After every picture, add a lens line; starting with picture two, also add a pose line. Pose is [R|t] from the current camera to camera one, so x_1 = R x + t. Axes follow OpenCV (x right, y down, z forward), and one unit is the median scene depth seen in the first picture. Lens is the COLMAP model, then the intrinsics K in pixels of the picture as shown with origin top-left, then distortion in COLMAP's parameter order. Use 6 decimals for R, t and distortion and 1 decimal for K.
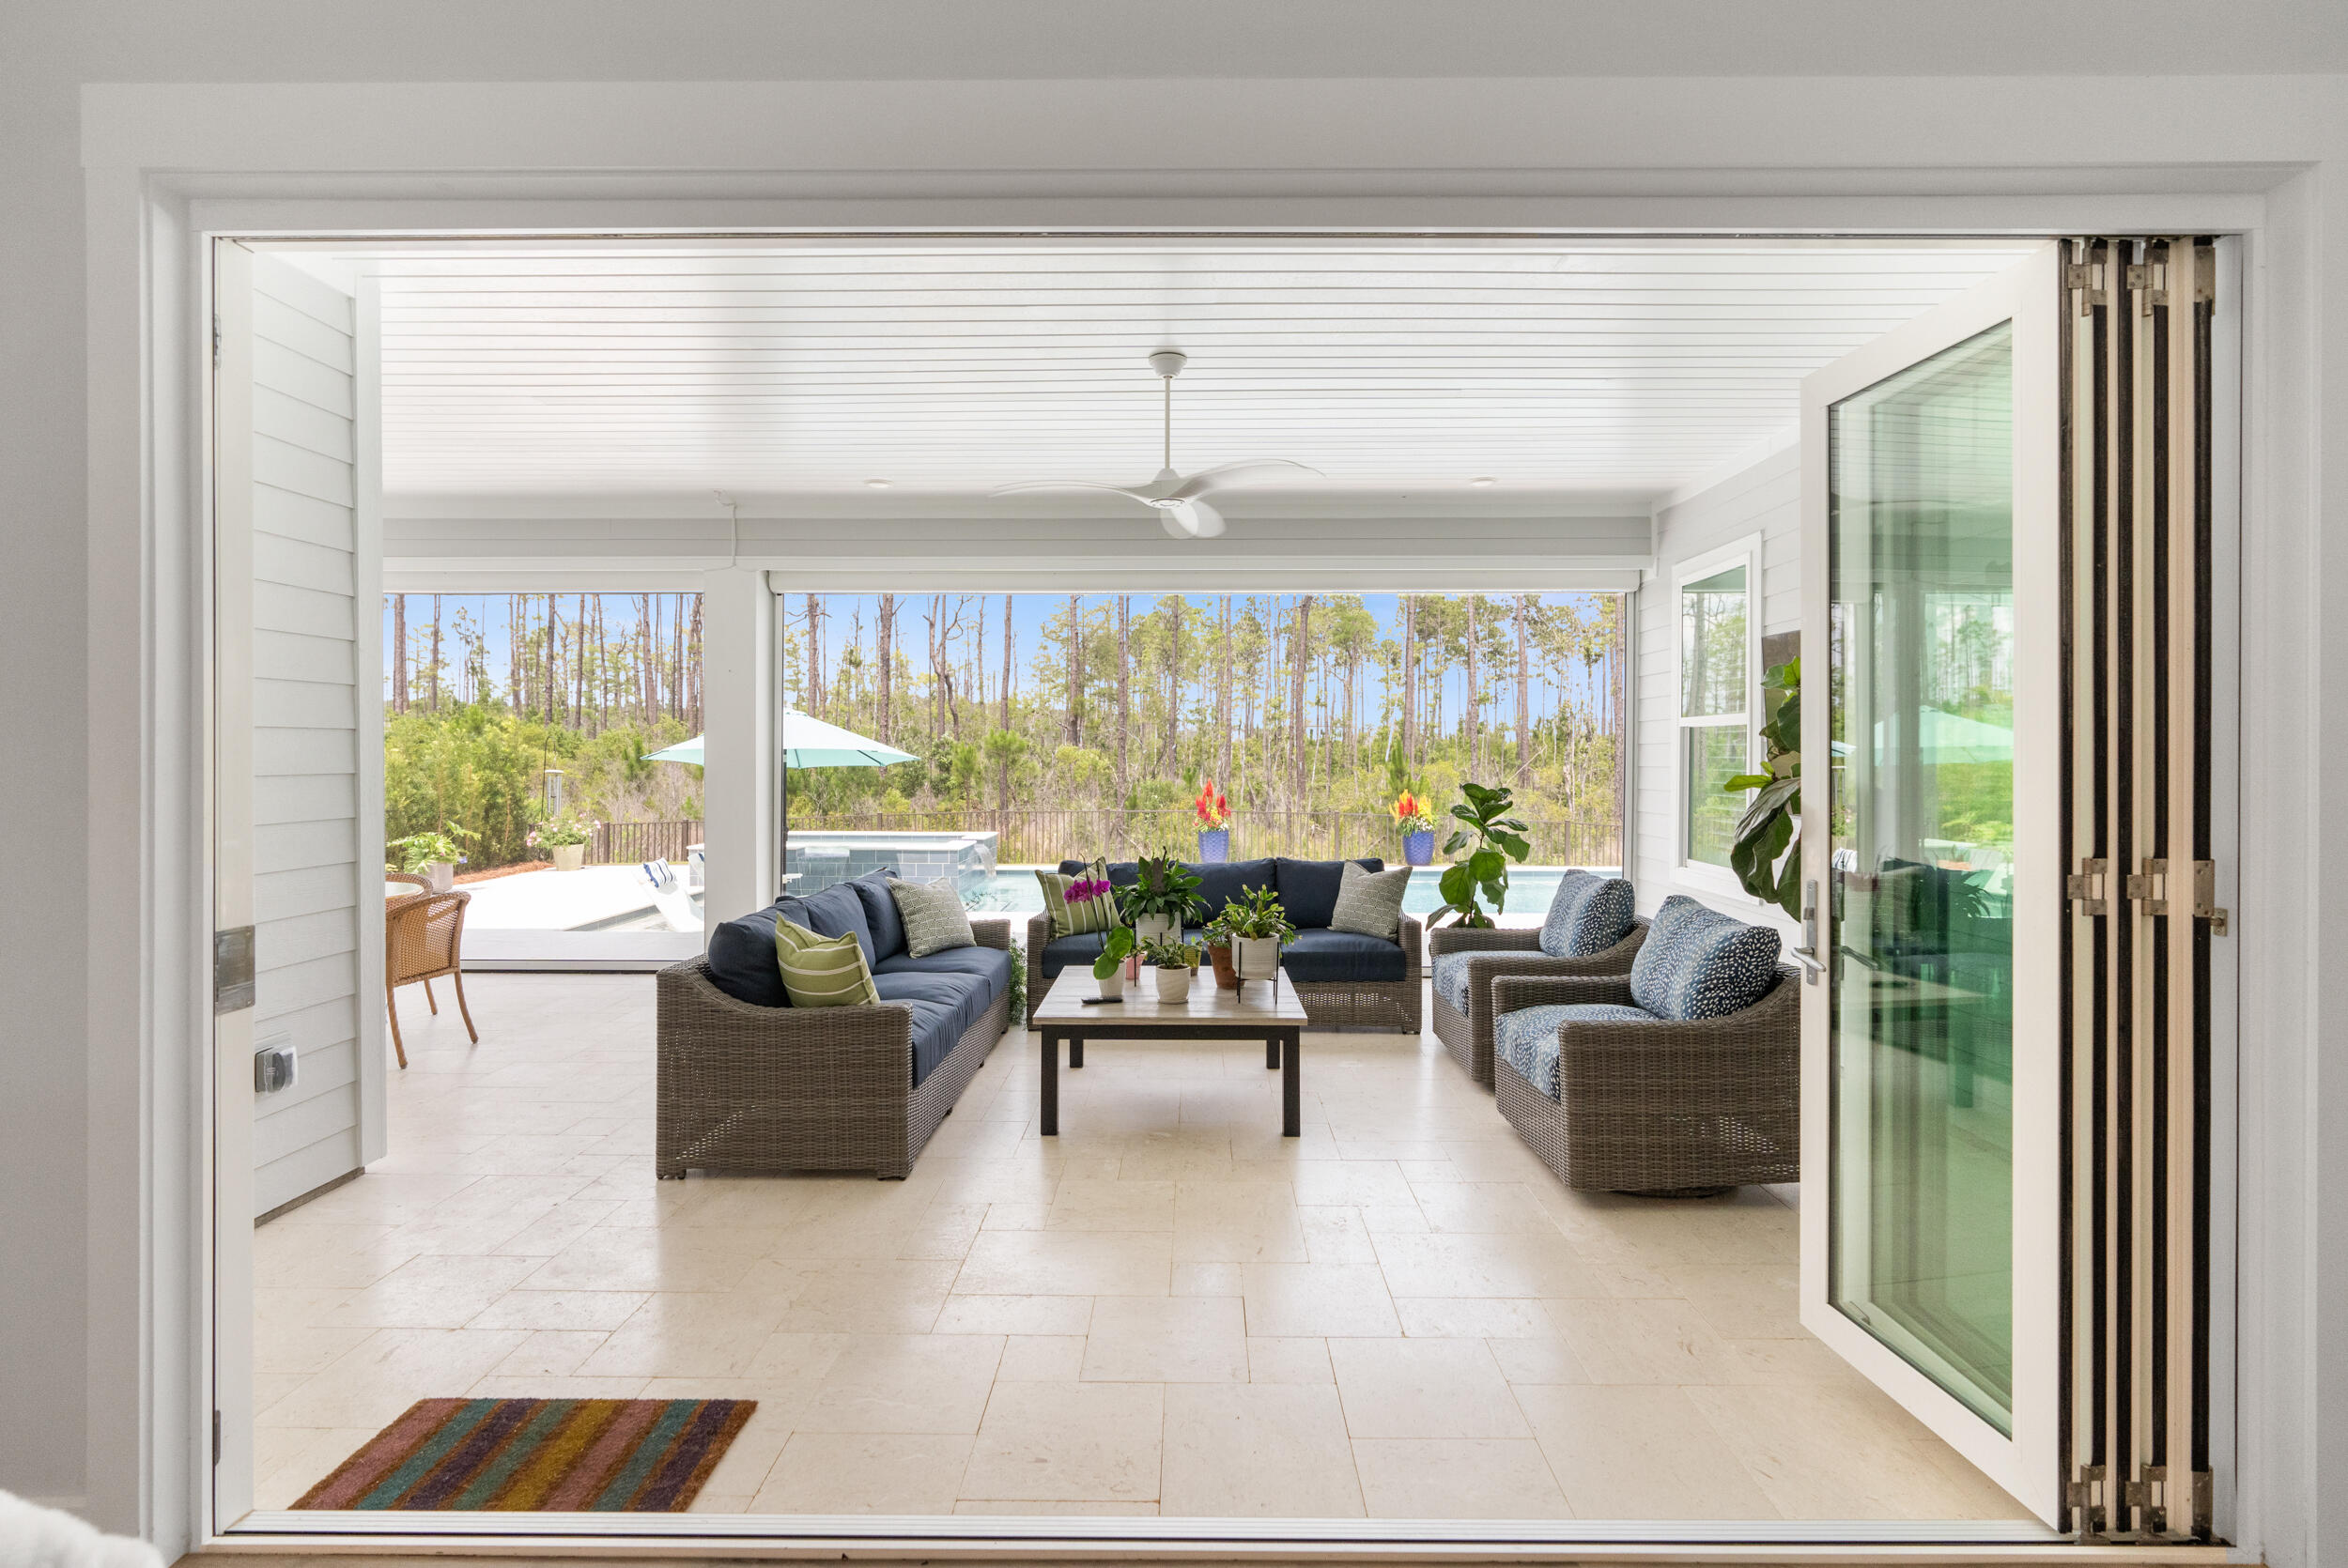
lens RADIAL K [[1058.4, 0, 1178.2], [0, 1058.4, 778.9], [0, 0, 1]] dist [-0.010247, 0.002437]
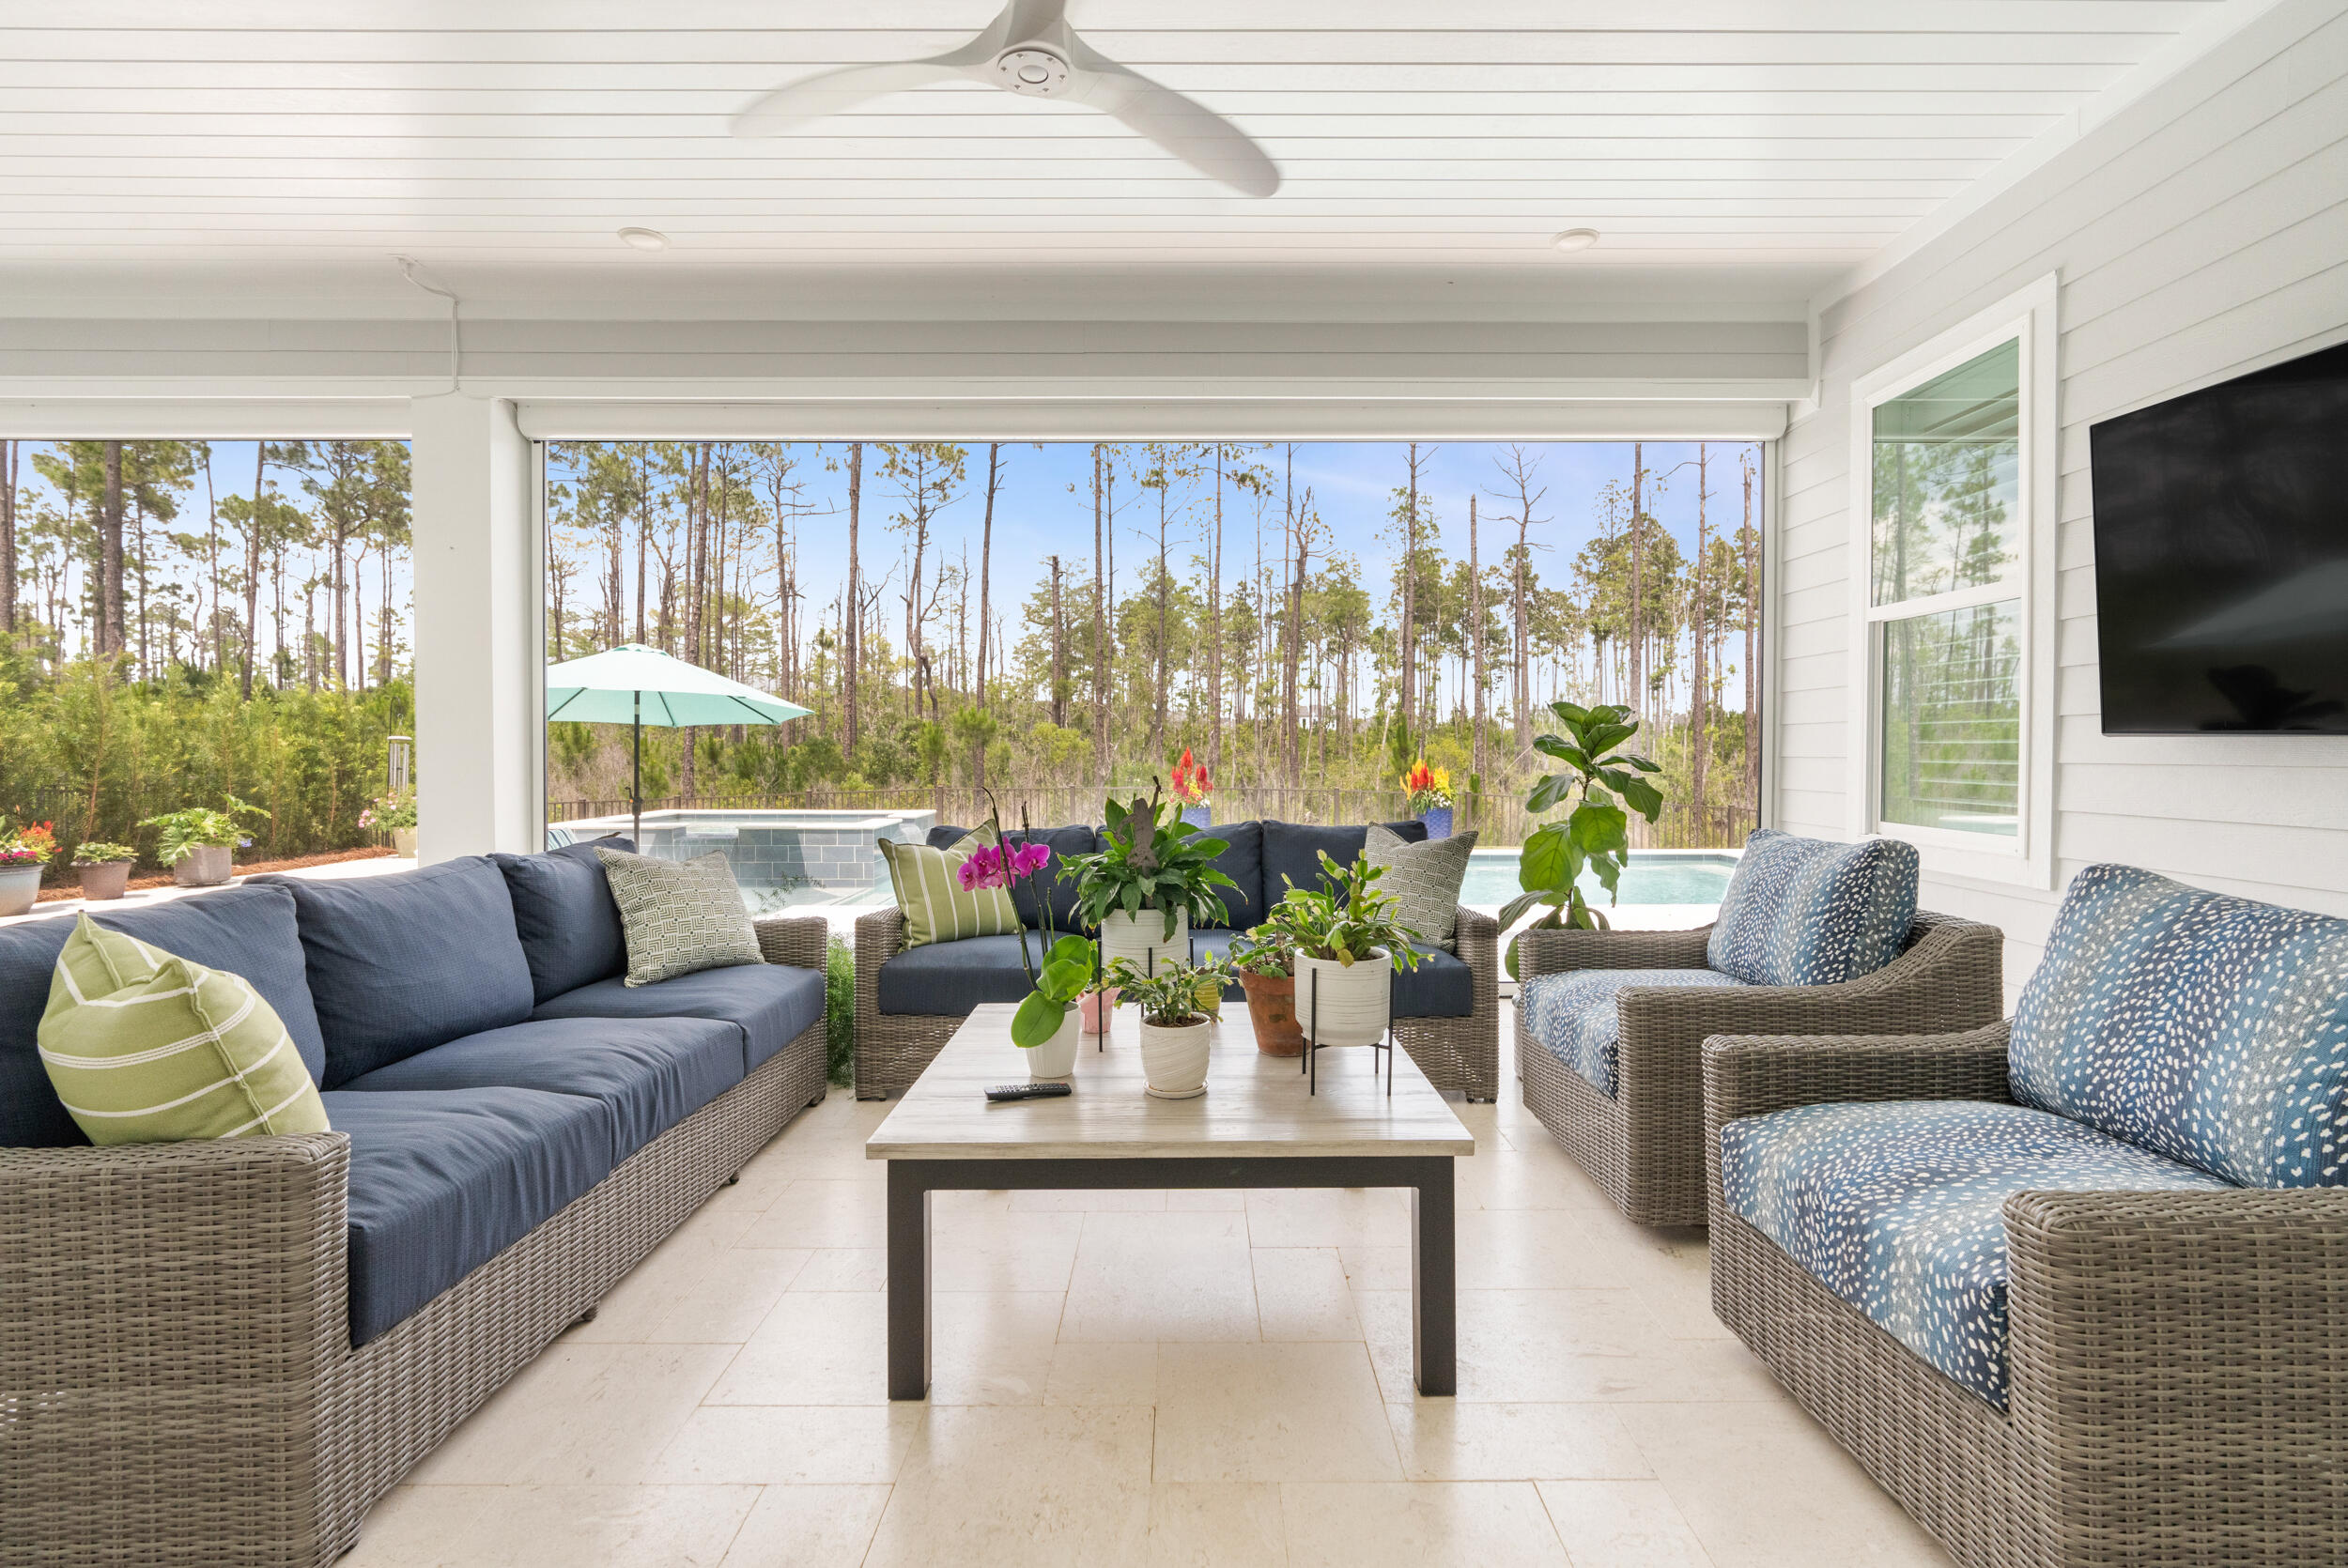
lens RADIAL K [[1058.4, 0, 1197.0], [0, 1058.4, 774.8], [0, 0, 1]] dist [-0.010247, 0.002437]
pose [[0.999699, -0.002058, 0.024434, 0.019186], [0.001957, 0.999989, 0.004148, 0.022619], [-0.024443, -0.004099, 0.999693, 0.181313]]
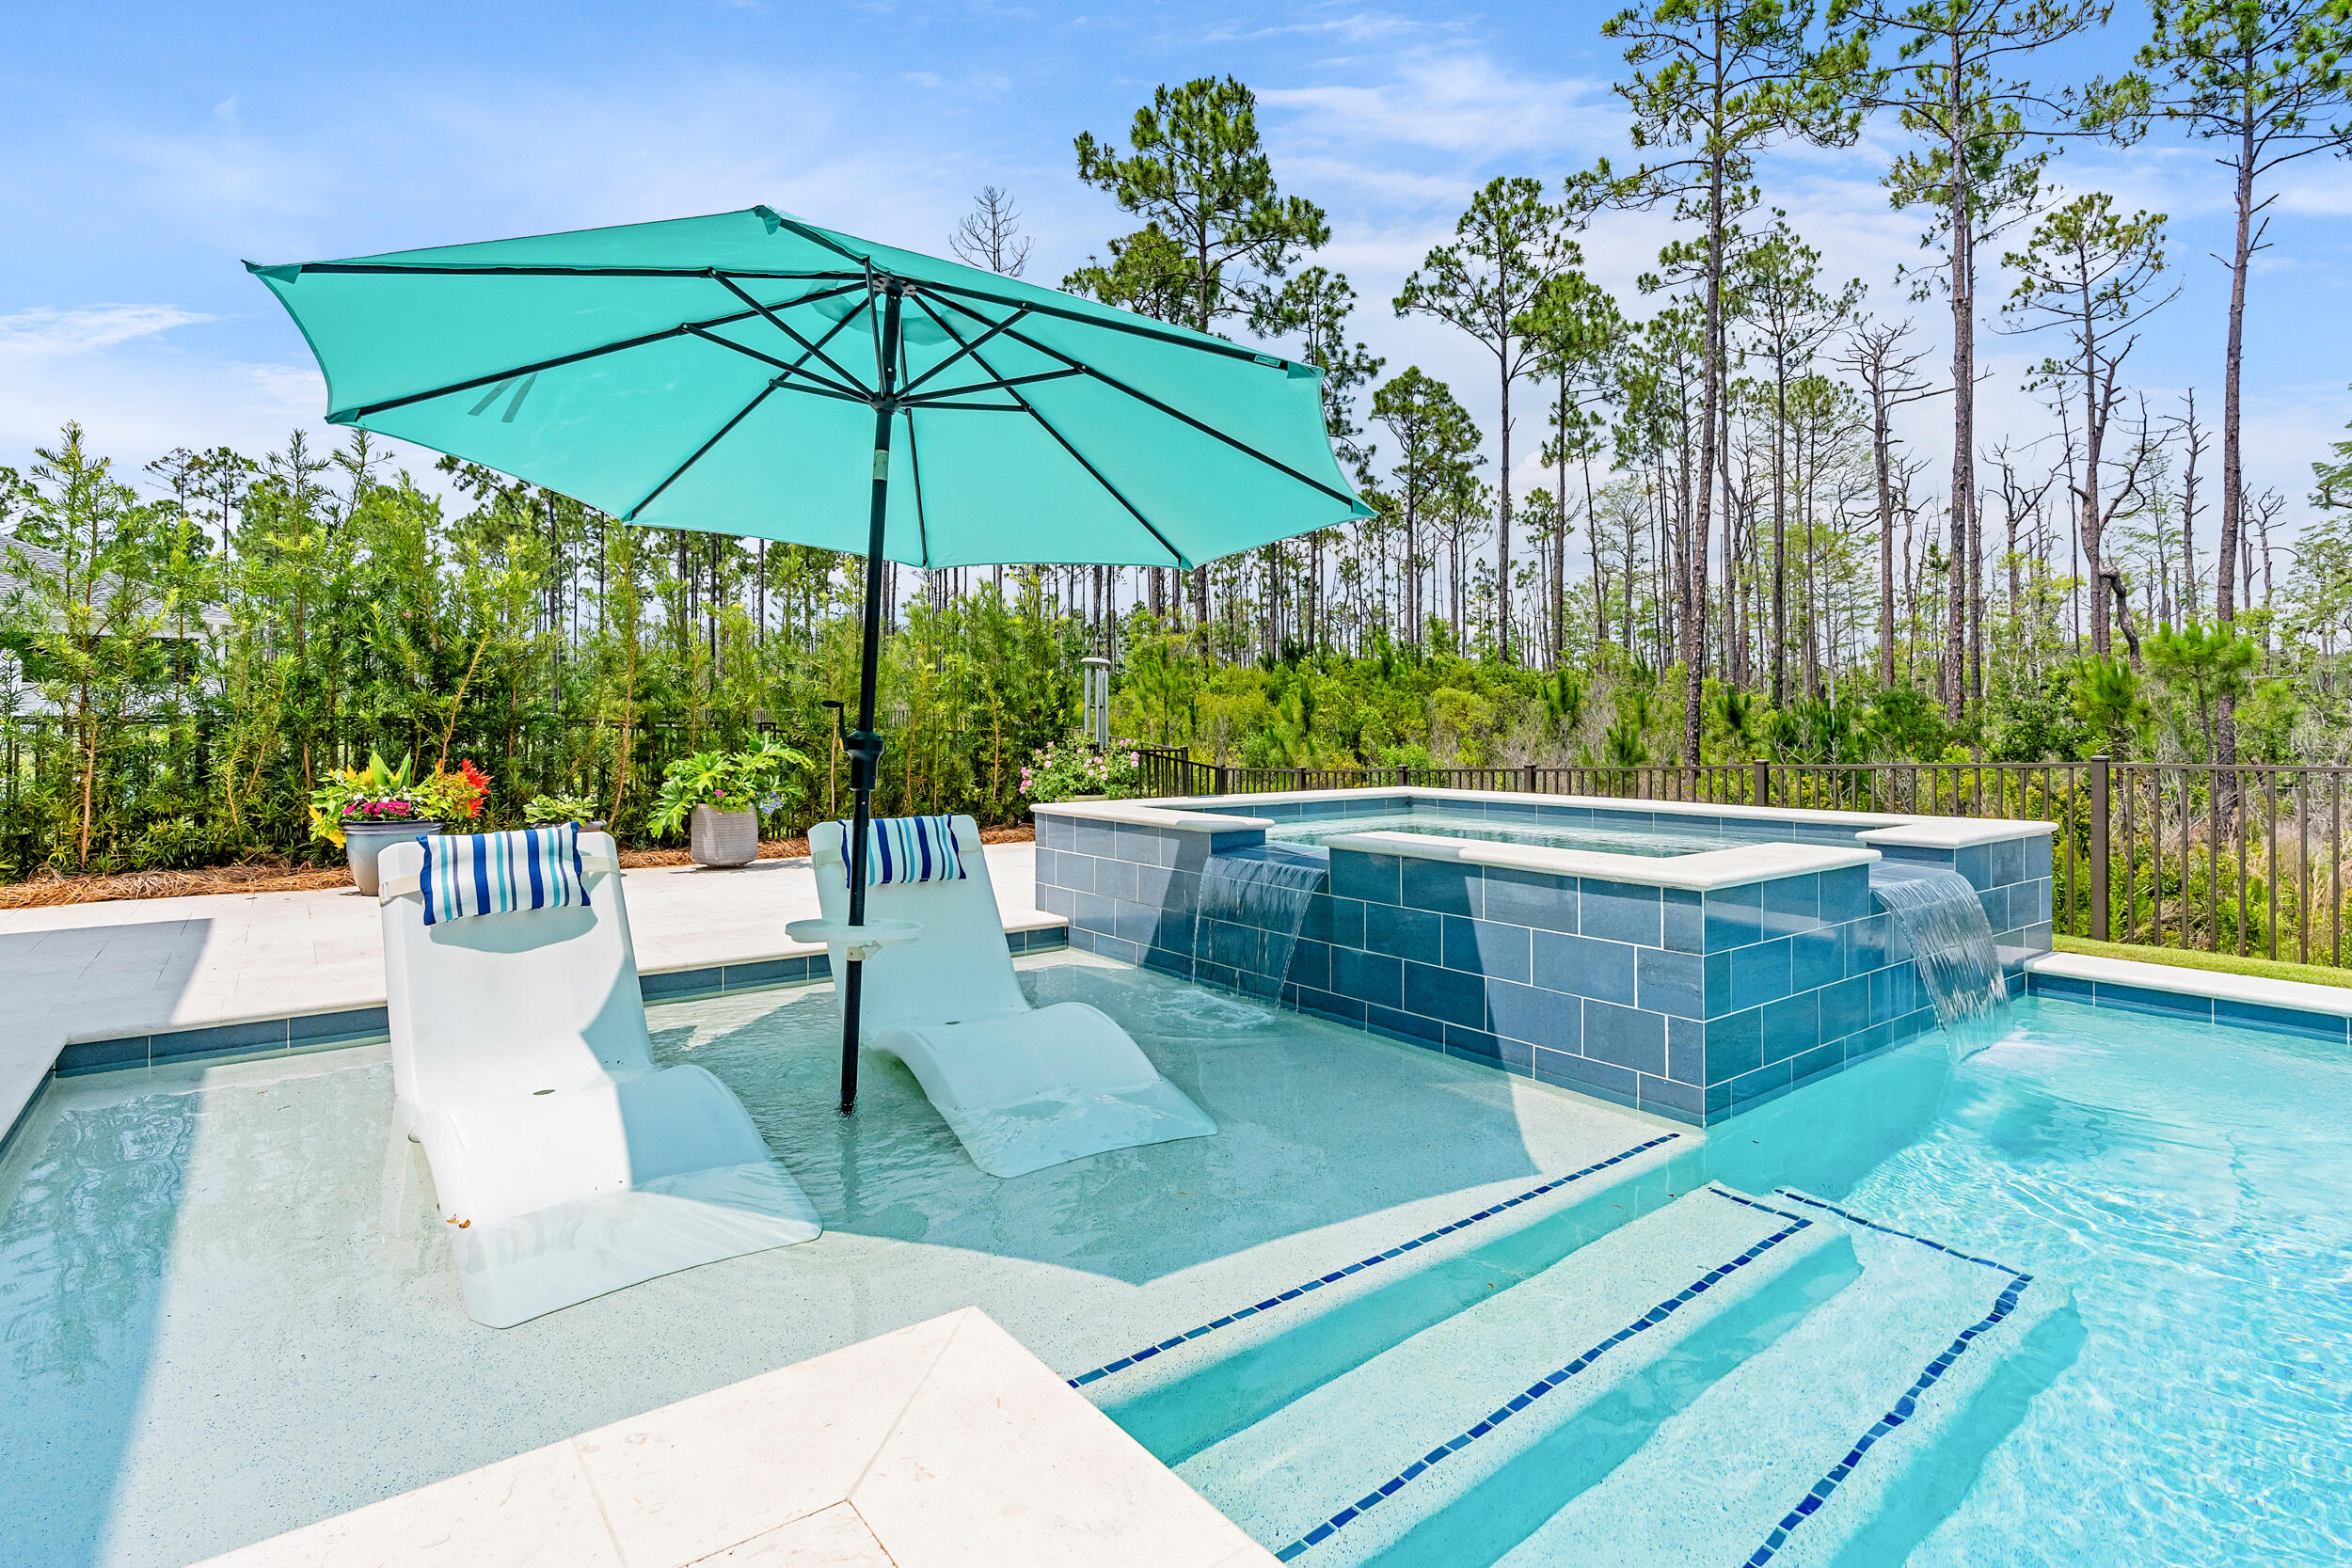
lens RADIAL K [[1192.0, 0, 1179.2], [0, 1192.0, 709.0], [0, 0, 1]] dist [-0.010730, 0.002905]
pose [[0.620505, -0.009442, -0.784146, -0.076922], [-0.016953, 0.999532, -0.025450, 0.037182], [0.784019, 0.029086, 0.620055, 0.747371]]
